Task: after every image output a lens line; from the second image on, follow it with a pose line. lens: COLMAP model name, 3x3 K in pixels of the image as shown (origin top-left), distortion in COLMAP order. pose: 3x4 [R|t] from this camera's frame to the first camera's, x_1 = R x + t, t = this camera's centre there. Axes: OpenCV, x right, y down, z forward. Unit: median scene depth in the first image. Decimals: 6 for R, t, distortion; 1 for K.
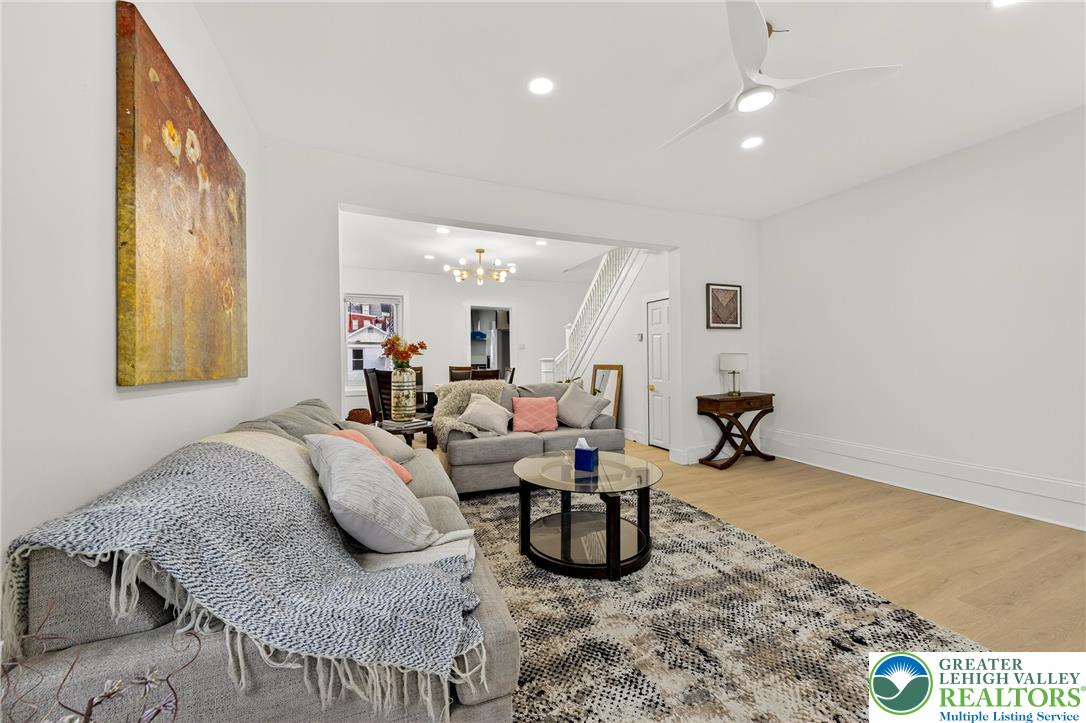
lens RADIAL K [[402.2, 0, 542.9], [0, 402.2, 357.0], [0, 0, 1]] dist [-0.000156, -0.000028]
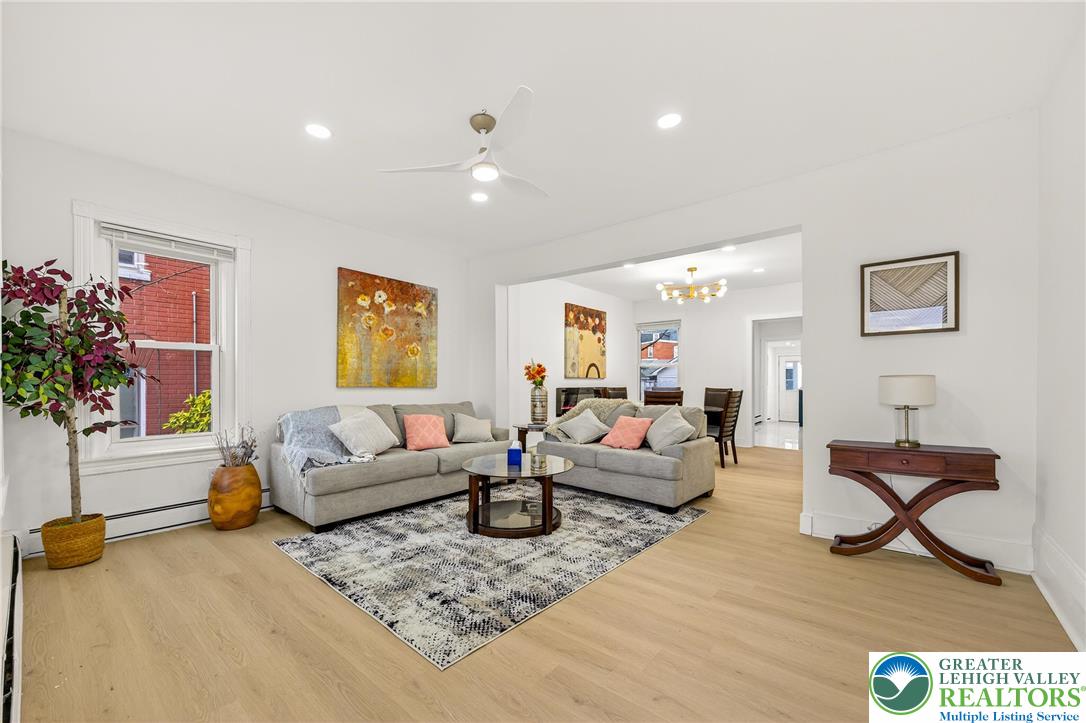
lens RADIAL K [[437.2, 0, 542.7], [0, 437.2, 379.0], [0, 0, 1]] dist [0.000008, -0.000076]
pose [[0.458309, 0.007931, -0.888757, 1.532872], [-0.000187, 0.999961, 0.008827, -0.017591], [0.888793, -0.003879, 0.458293, 0.450330]]
